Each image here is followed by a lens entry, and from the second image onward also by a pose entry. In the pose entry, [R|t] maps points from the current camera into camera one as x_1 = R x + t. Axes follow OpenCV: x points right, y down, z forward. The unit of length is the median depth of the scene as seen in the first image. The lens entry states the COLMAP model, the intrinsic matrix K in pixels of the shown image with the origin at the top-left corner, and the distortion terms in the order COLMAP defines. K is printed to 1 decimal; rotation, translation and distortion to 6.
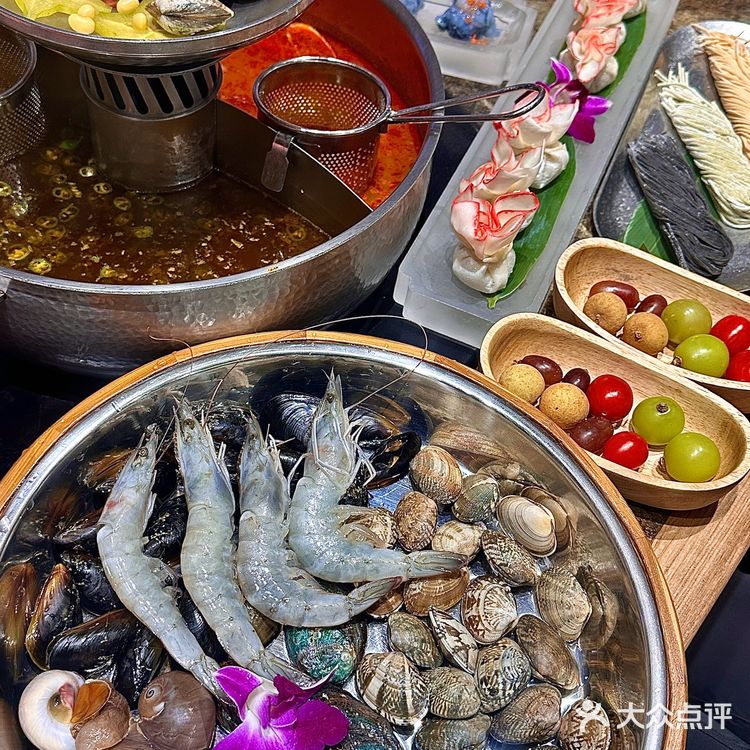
lens RADIAL K [[1017.6, 0, 375.0], [0, 1017.6, 375.0], [0, 0, 1]] dist [0.222656, -0.558874]
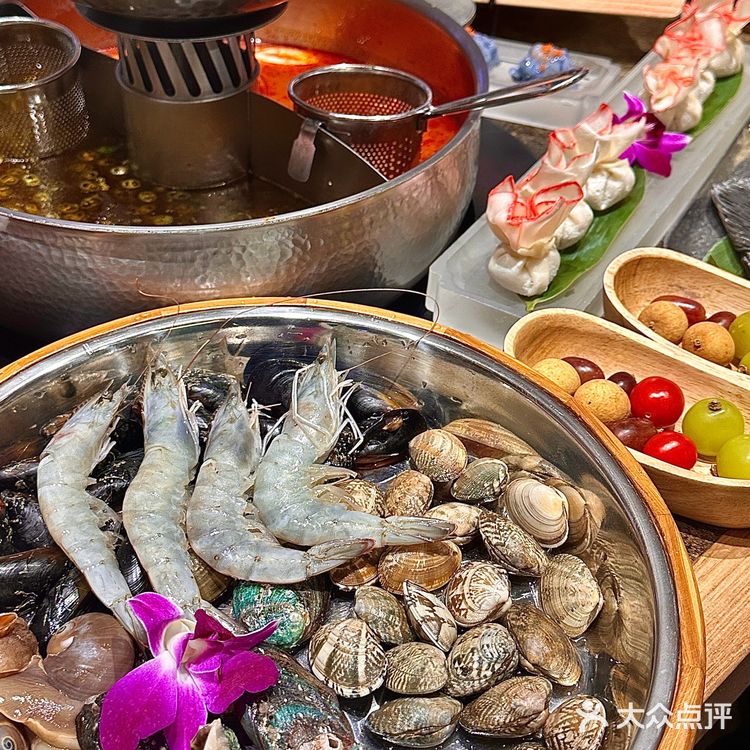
lens RADIAL K [[1089.1, 0, 375.0], [0, 1089.1, 375.0], [0, 0, 1]] dist [0.244836, -0.701895]
pose [[0.989591, 0.038080, -0.138776, 0.140025], [-0.065747, 0.977461, -0.200617, 0.231268], [0.128009, 0.207653, 0.969791, 0.078614]]
